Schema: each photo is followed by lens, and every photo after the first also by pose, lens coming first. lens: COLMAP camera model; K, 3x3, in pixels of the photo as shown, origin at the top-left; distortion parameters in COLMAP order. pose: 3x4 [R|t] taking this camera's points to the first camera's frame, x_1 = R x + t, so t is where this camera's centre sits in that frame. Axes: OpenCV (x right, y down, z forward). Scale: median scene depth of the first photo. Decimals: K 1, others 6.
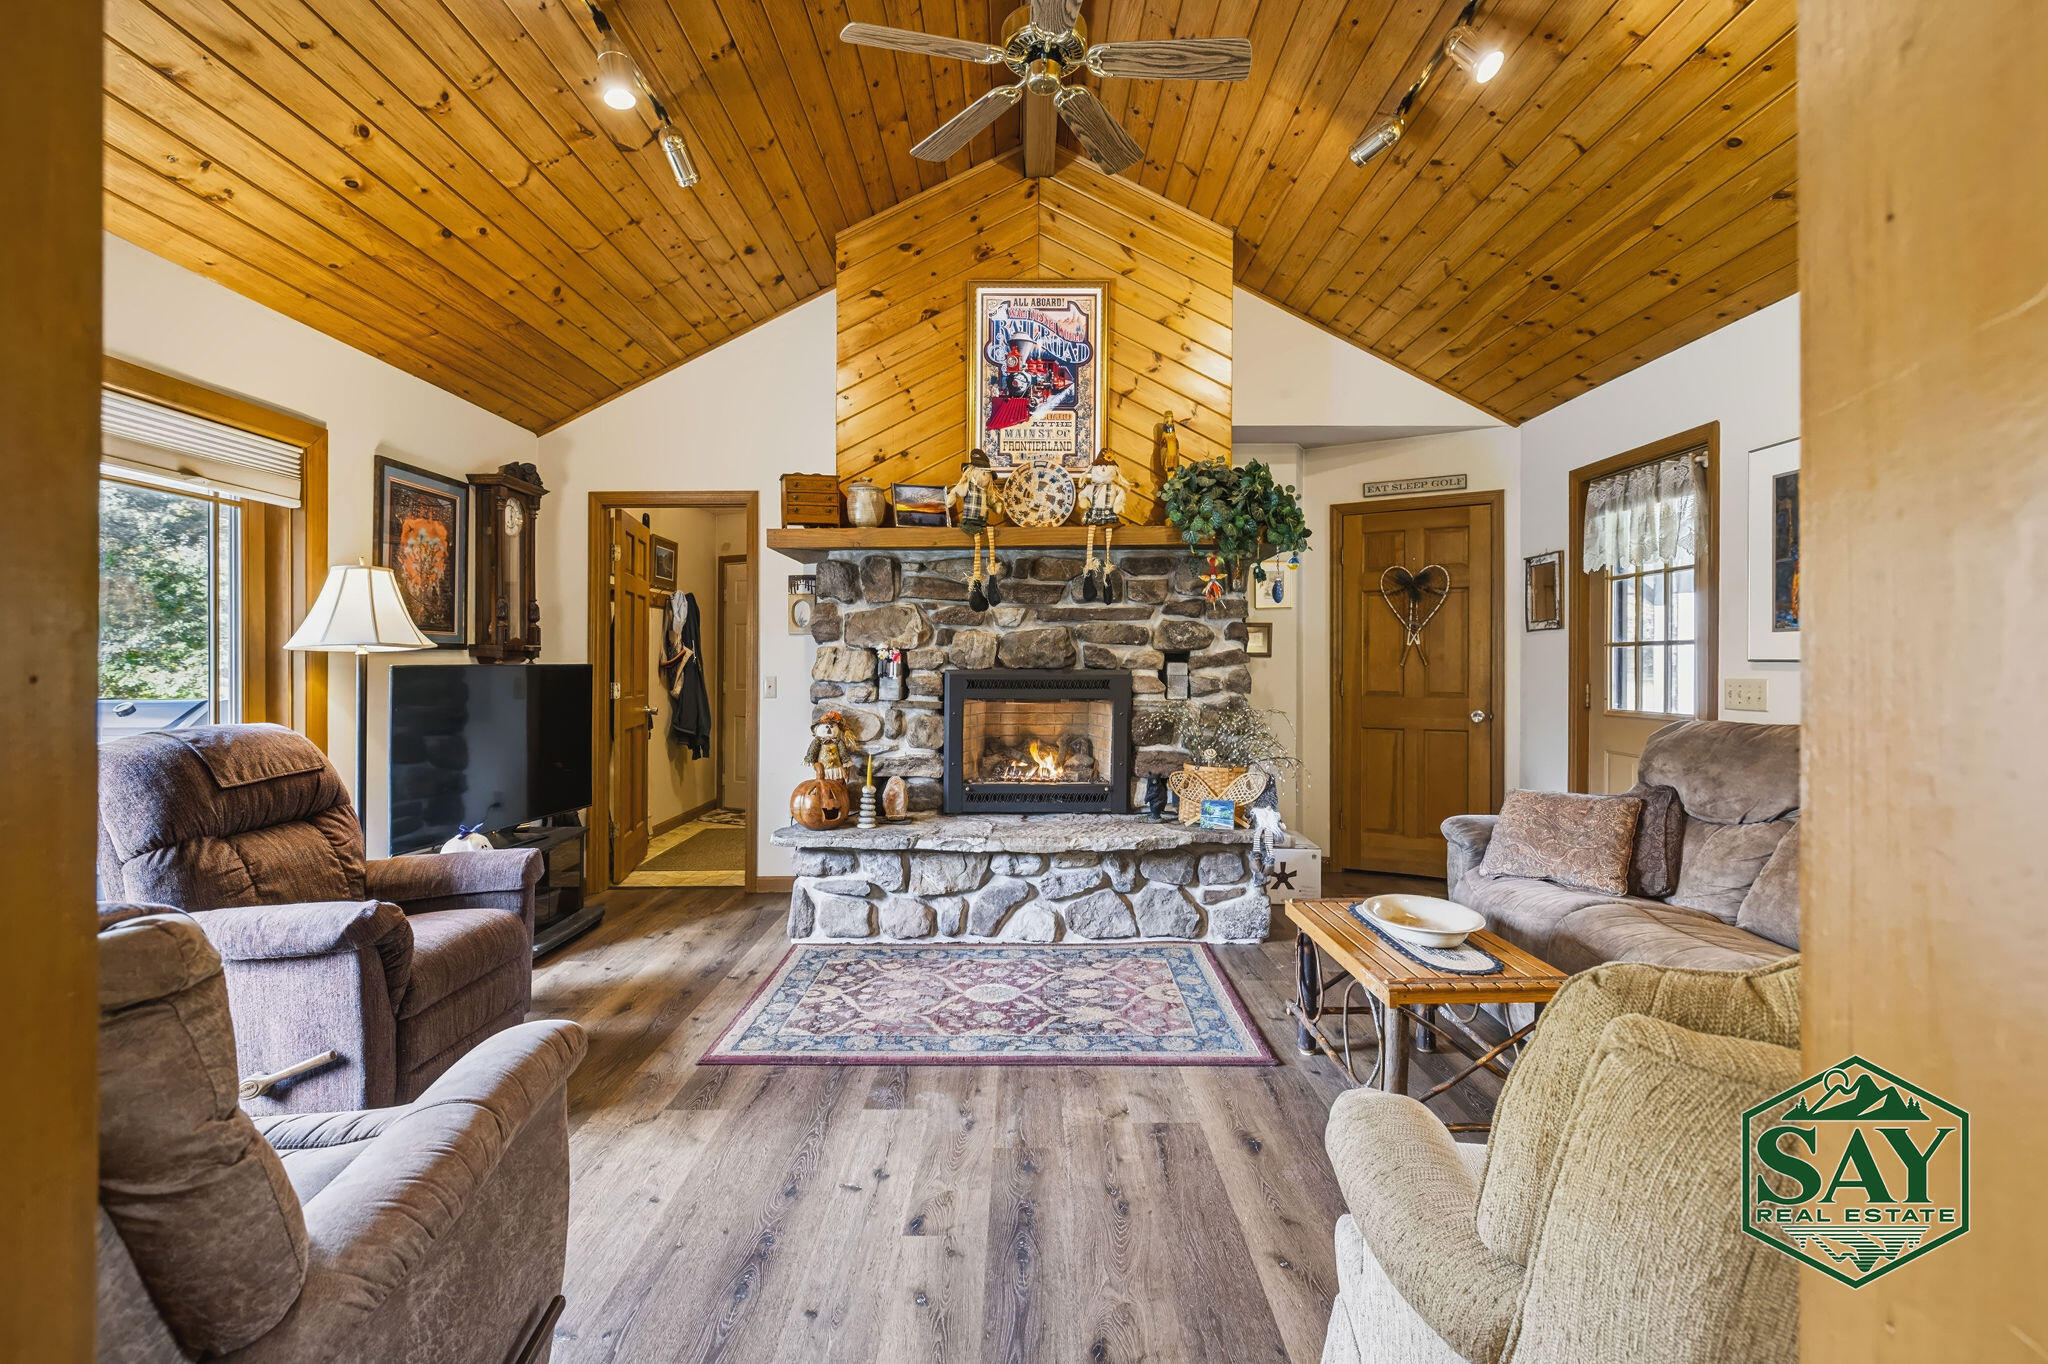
lens RADIAL K [[939.4, 0, 1009.4], [0, 939.4, 654.1], [0, 0, 1]] dist [-0.003721, 0.001135]
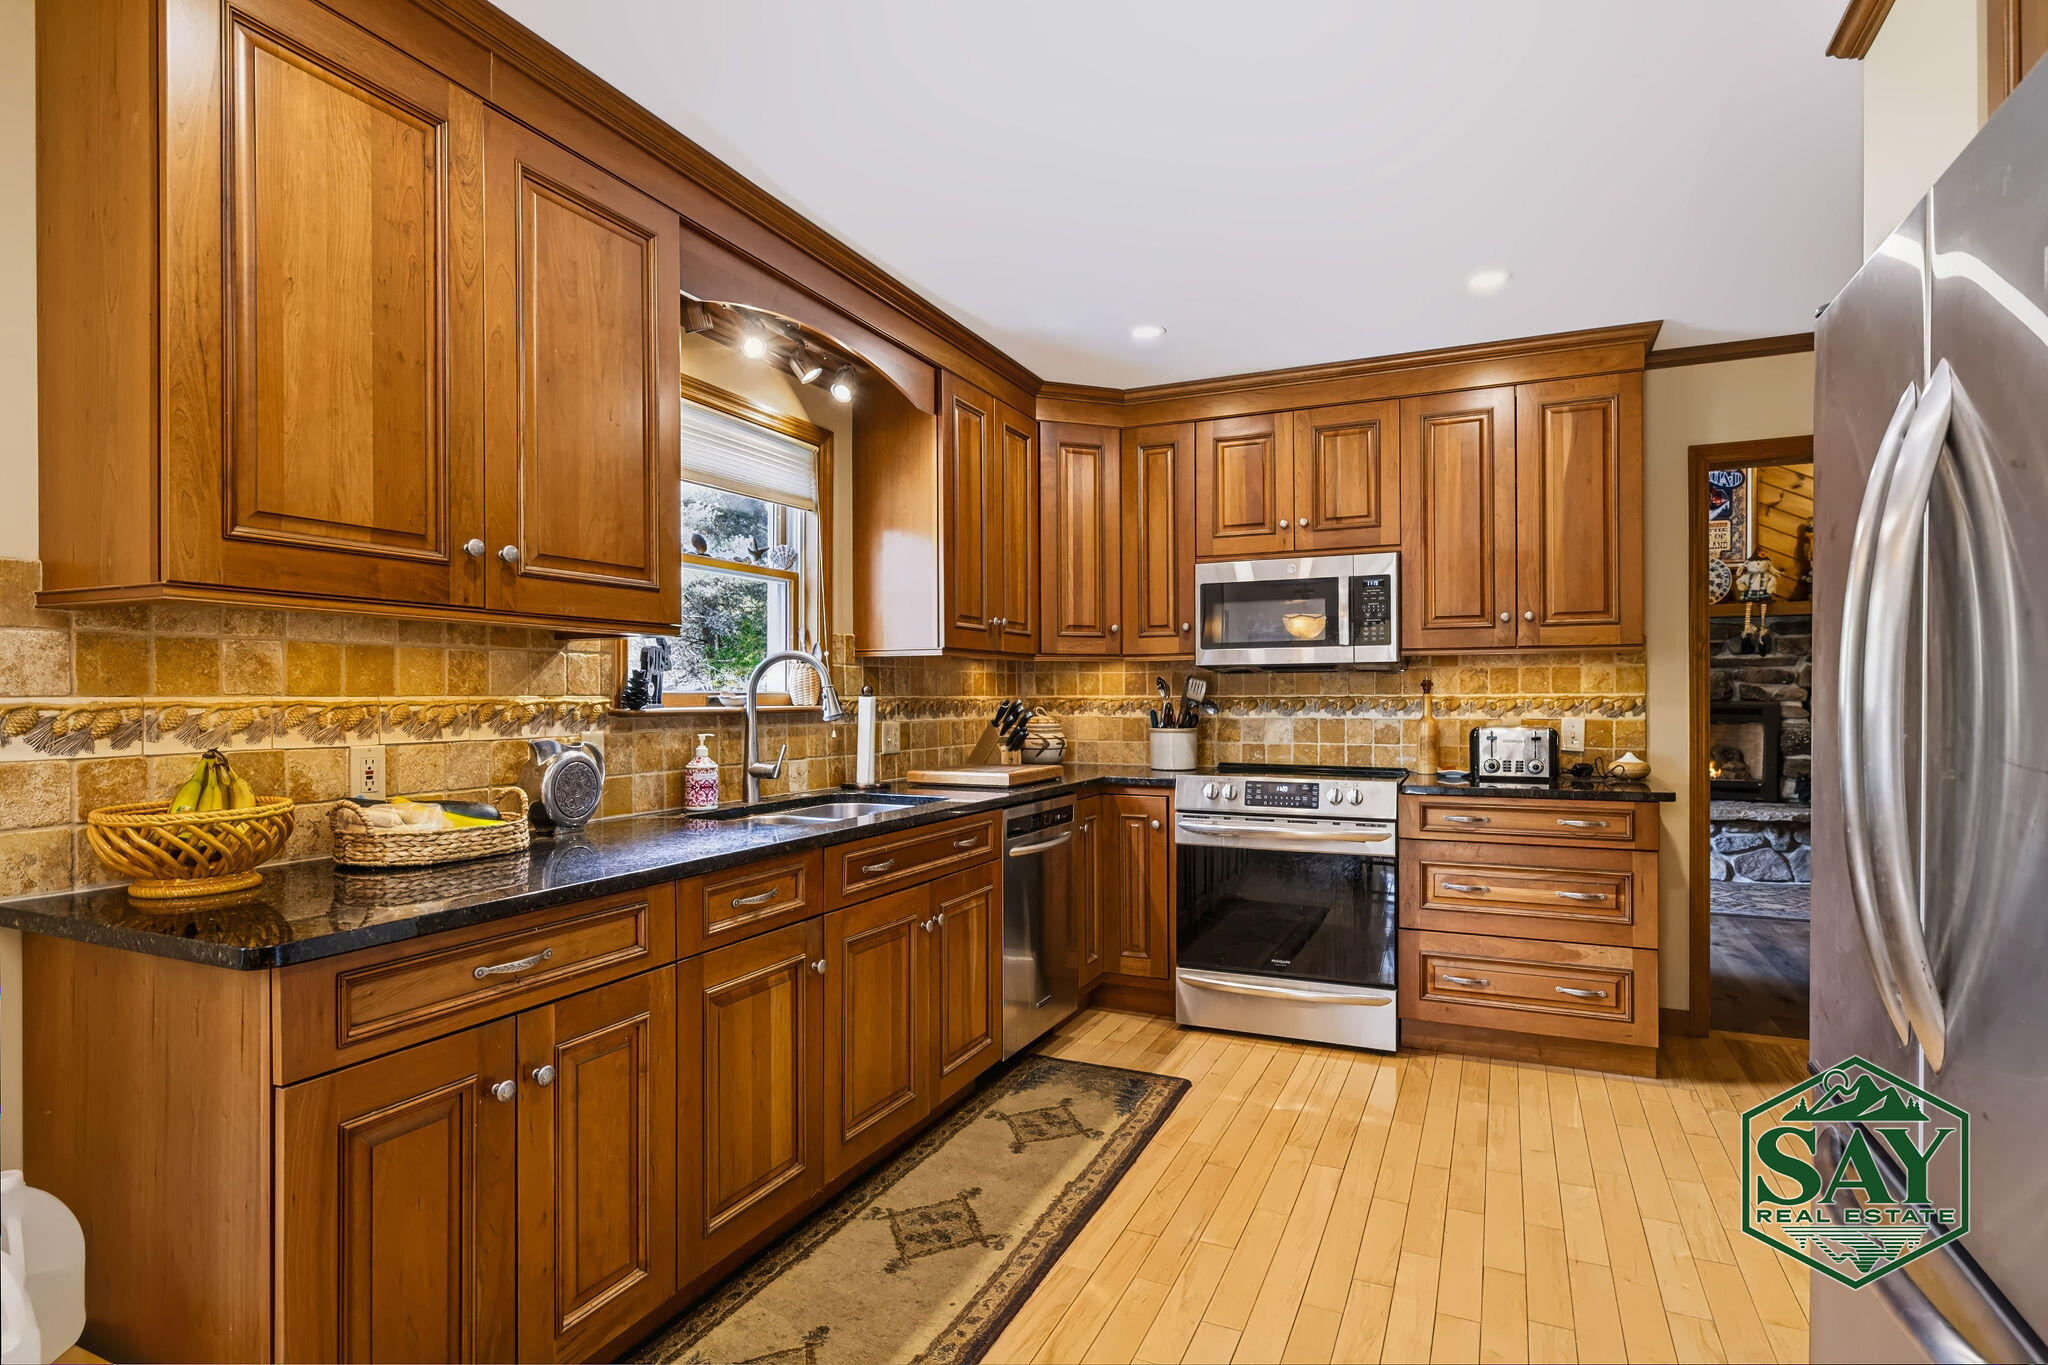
lens RADIAL K [[1055.4, 0, 1018.8], [0, 1055.4, 670.4], [0, 0, 1]] dist [-0.003523, 0.004123]
pose [[0.912638, -0.004353, -0.408746, -0.269826], [0.000890, 0.999962, -0.008662, -0.017451], [0.408768, 0.007541, 0.912607, -0.929760]]
